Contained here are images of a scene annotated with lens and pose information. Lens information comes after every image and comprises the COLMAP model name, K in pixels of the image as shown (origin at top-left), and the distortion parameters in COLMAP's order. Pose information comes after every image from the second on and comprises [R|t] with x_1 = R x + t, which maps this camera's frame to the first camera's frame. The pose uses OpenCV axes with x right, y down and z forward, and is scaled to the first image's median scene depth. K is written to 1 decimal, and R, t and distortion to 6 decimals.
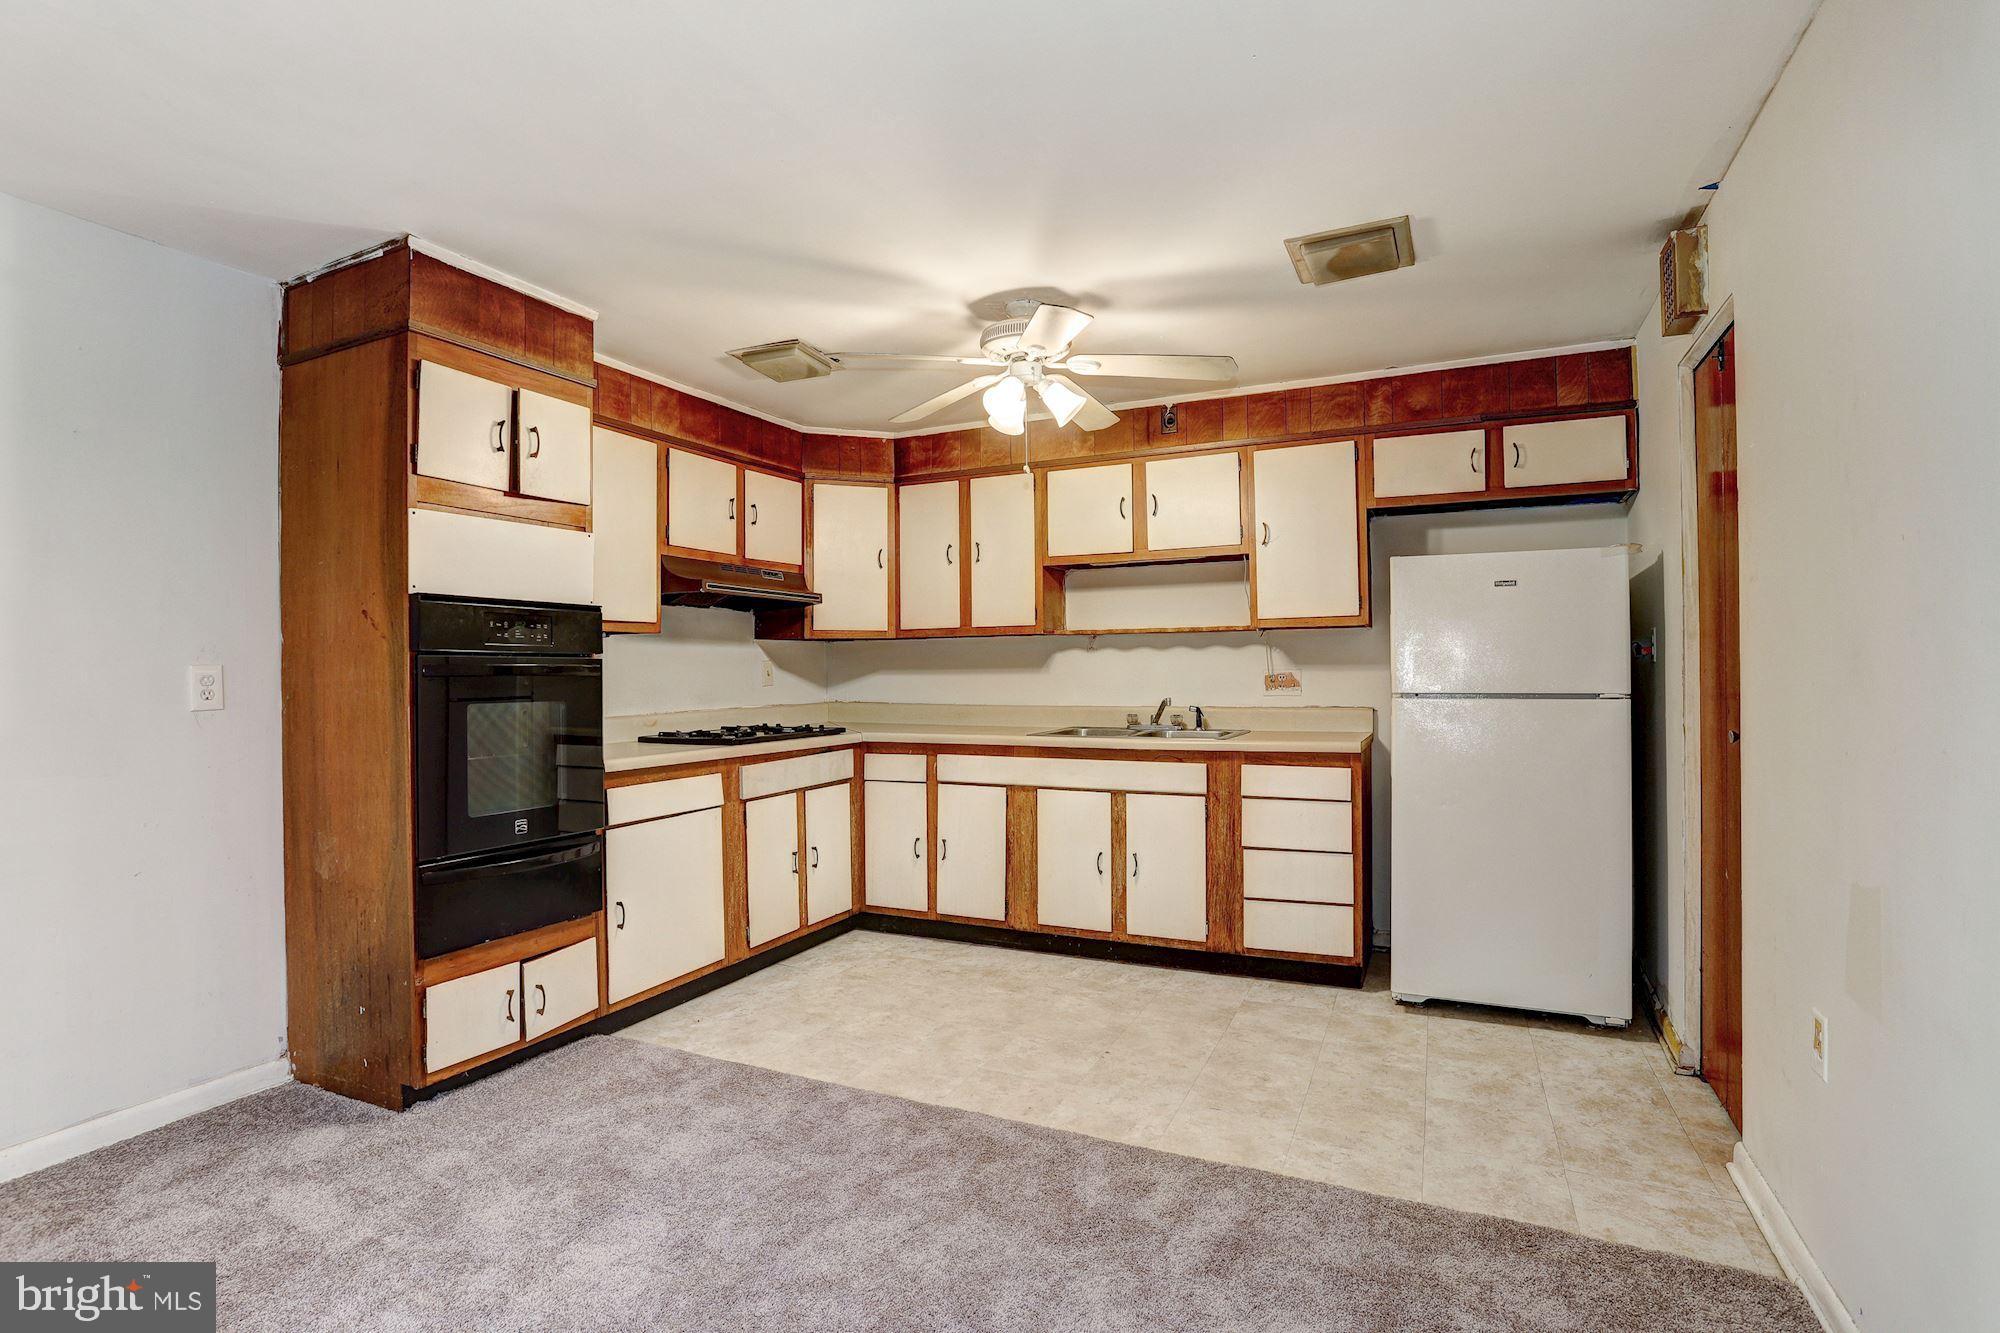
lens RADIAL K [[979.5, 0, 993.8], [0, 979.5, 662.7], [0, 0, 1]] dist [-0.071543, 0.037658]
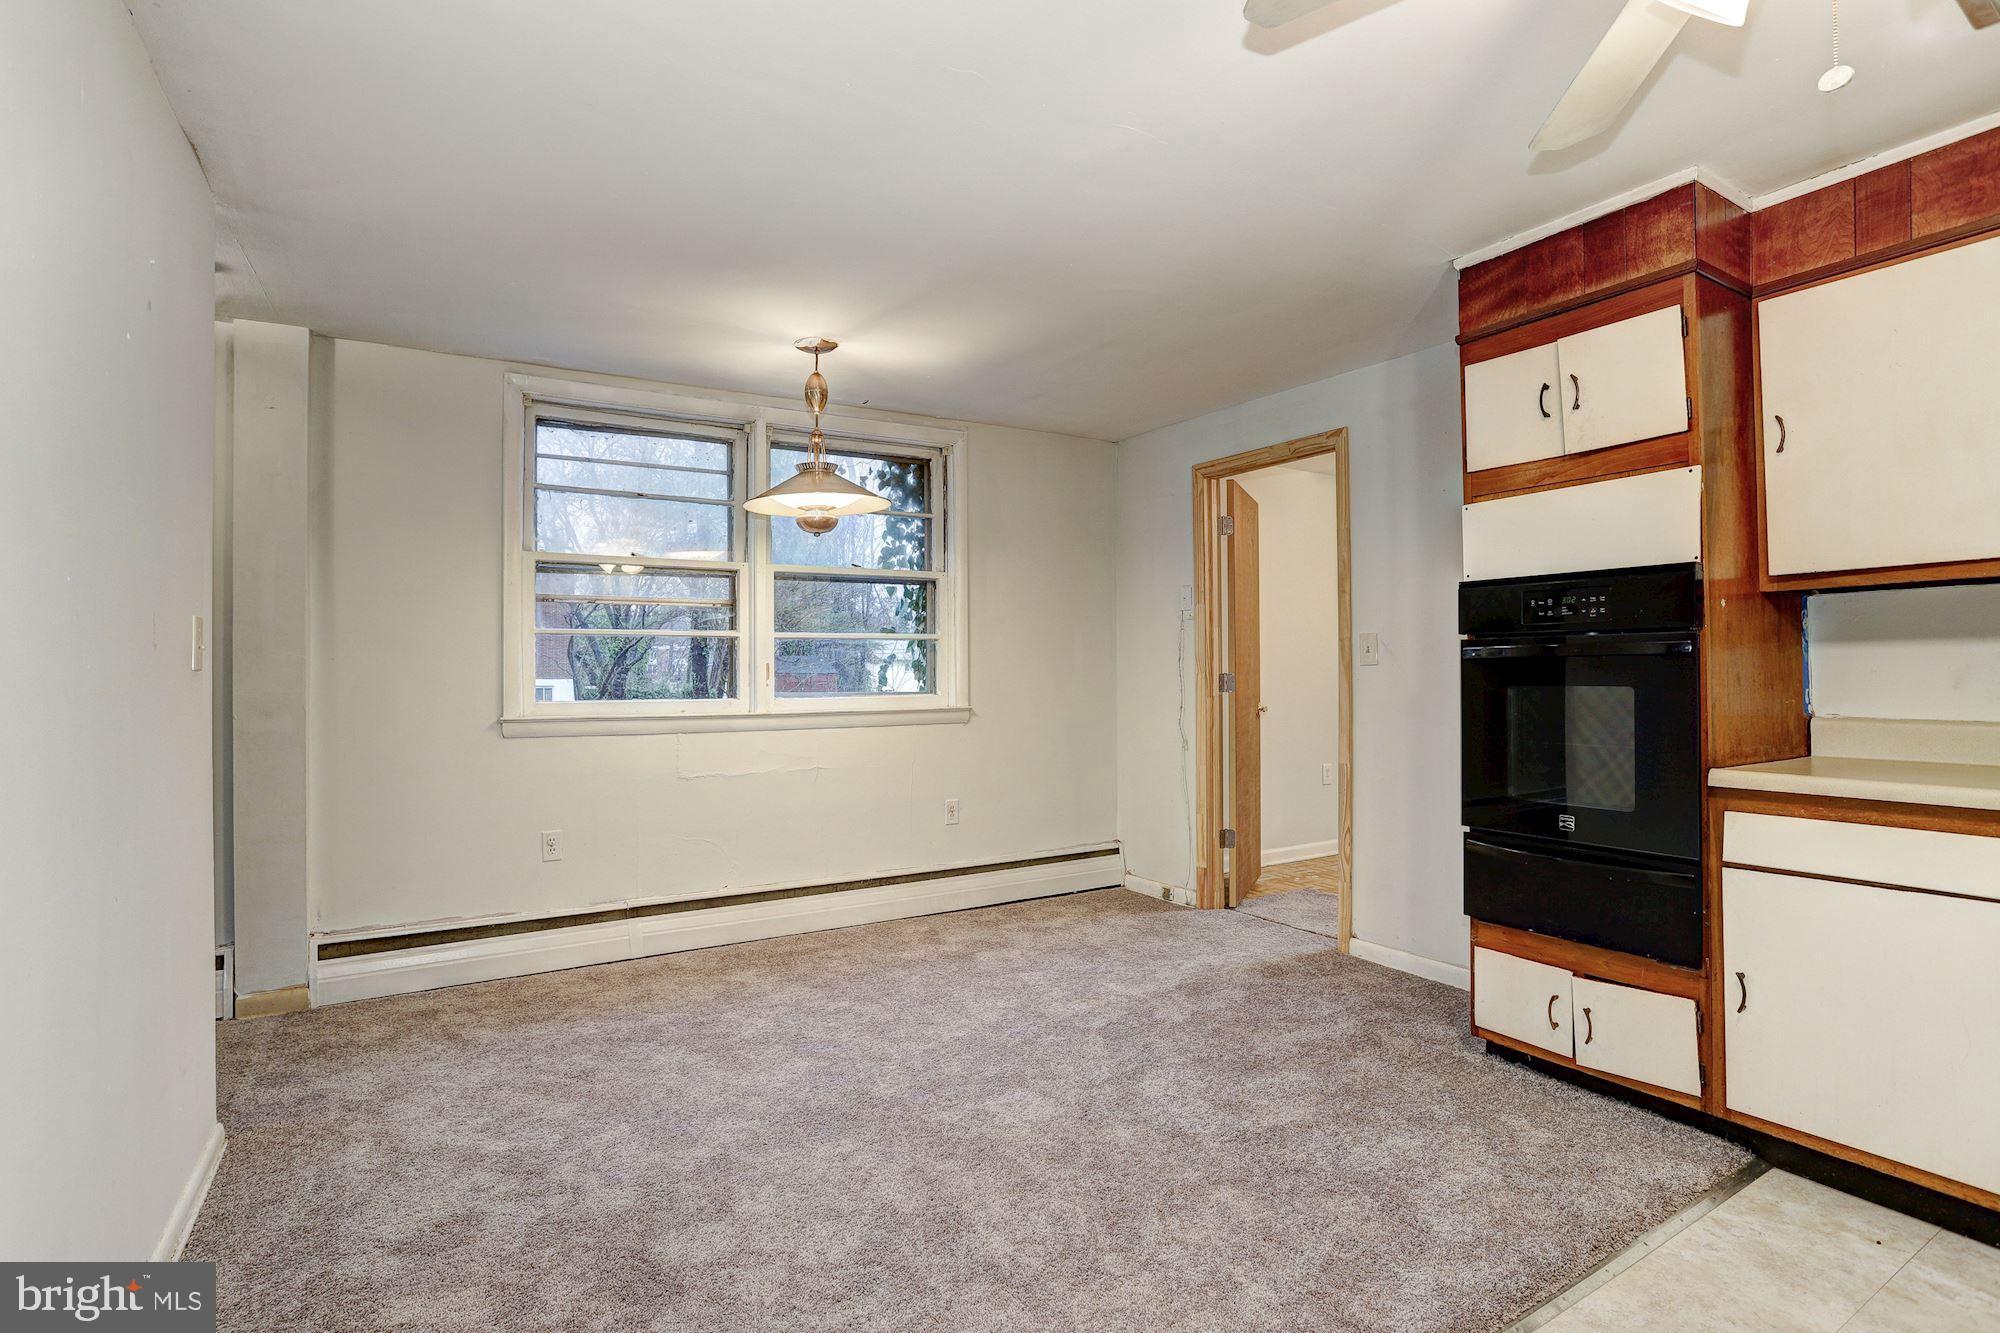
lens RADIAL K [[979.5, 0, 993.8], [0, 979.5, 662.7], [0, 0, 1]] dist [-0.071543, 0.037658]
pose [[-0.545856, 0.004702, -0.837866, 0.409590], [0.021463, 0.999735, -0.008373, 0.011289], [0.837604, -0.022554, -0.545812, 0.764986]]
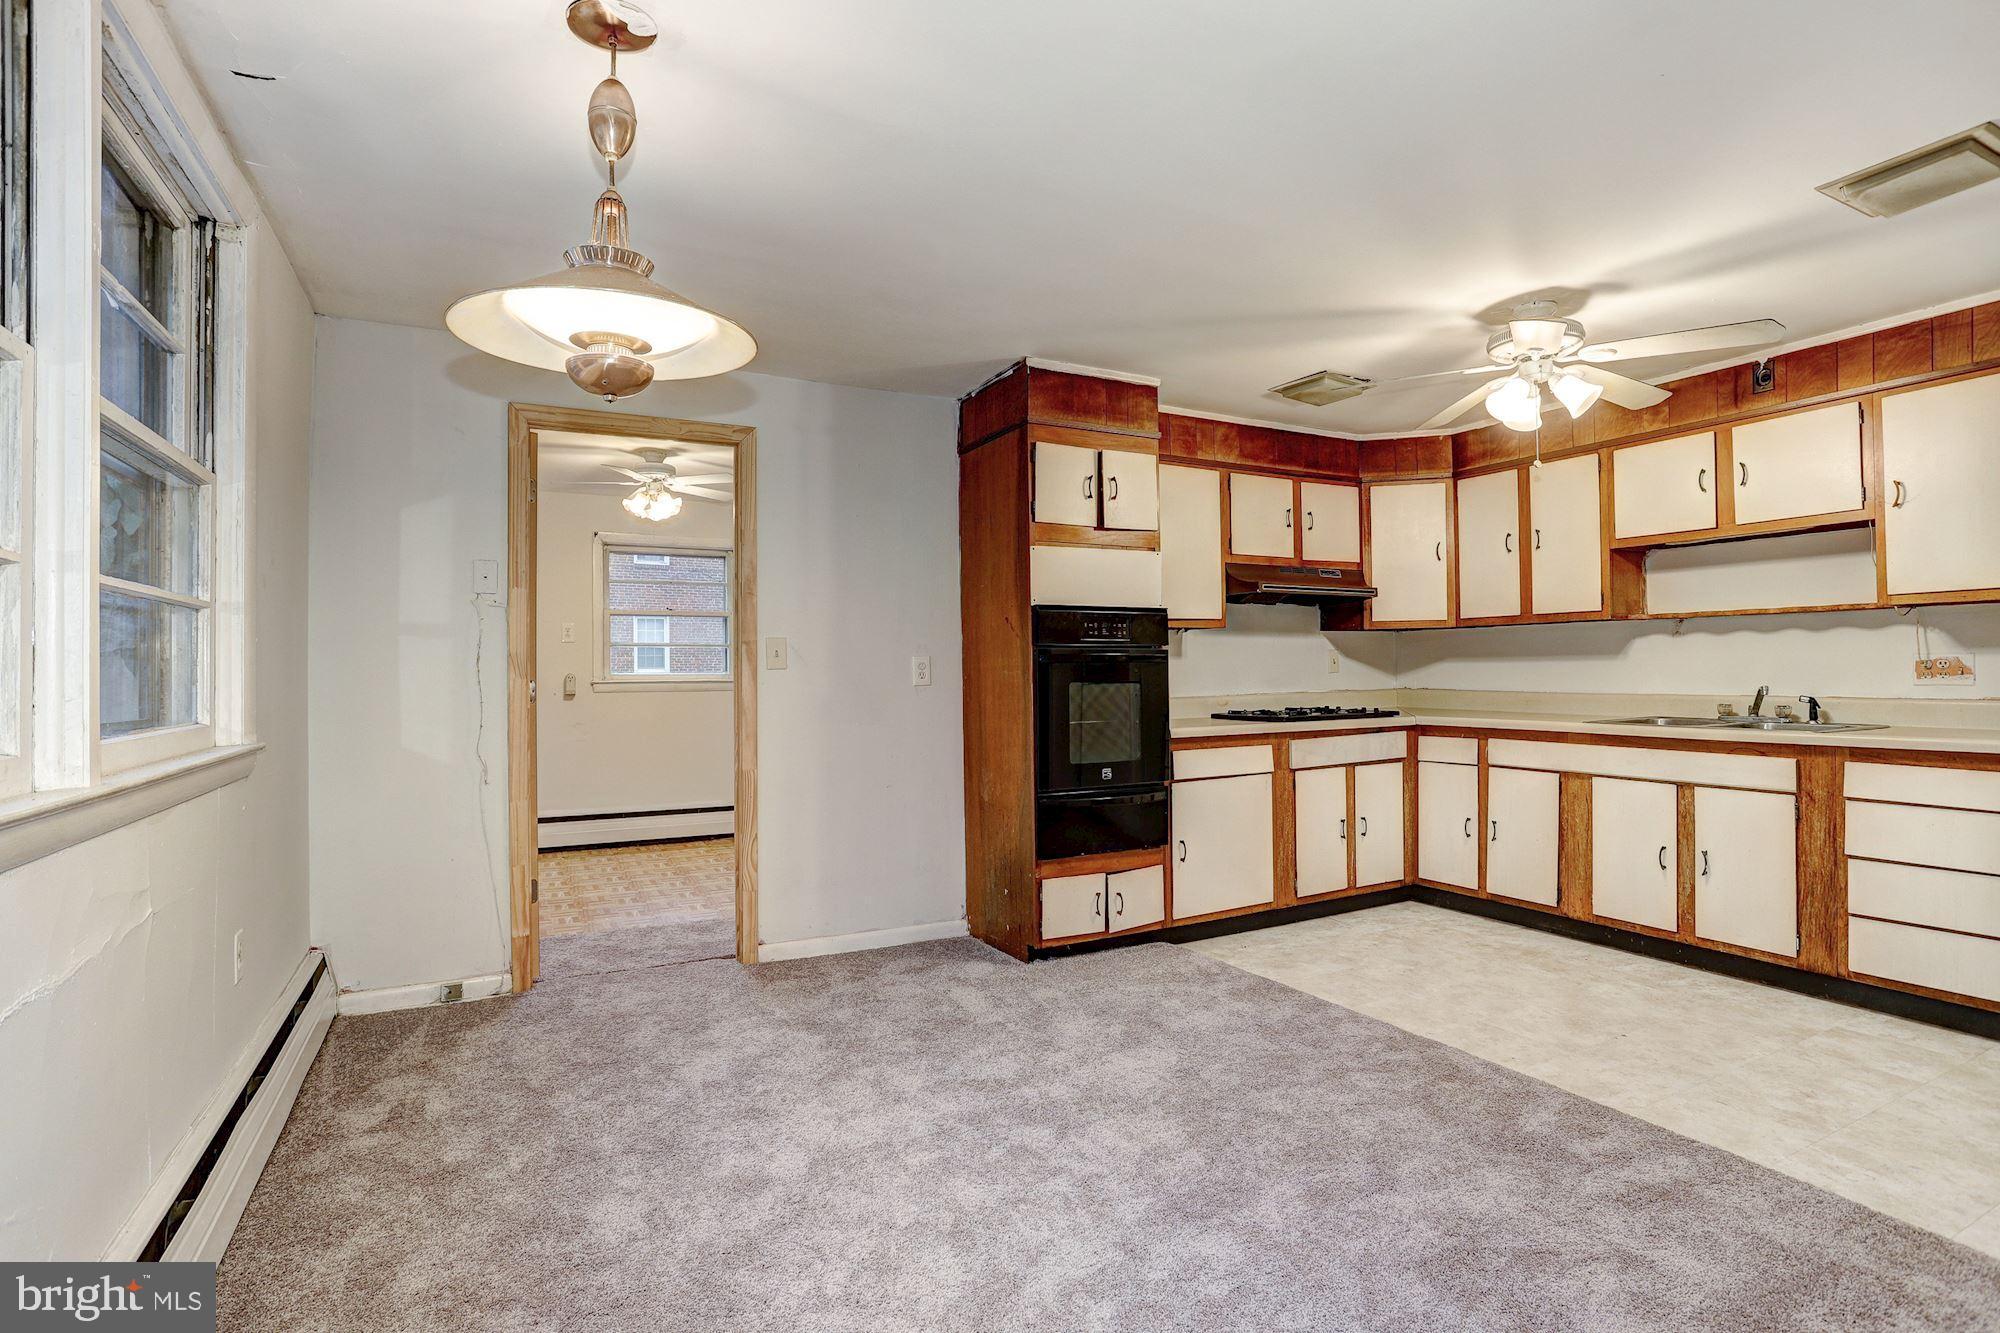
lens RADIAL K [[979.5, 0, 993.8], [0, 979.5, 662.7], [0, 0, 1]] dist [-0.071543, 0.037658]
pose [[0.803299, -0.003652, -0.595565, 0.147614], [0.008713, 0.999946, 0.005621, 0.003570], [0.595512, -0.009704, 0.803288, -0.145589]]
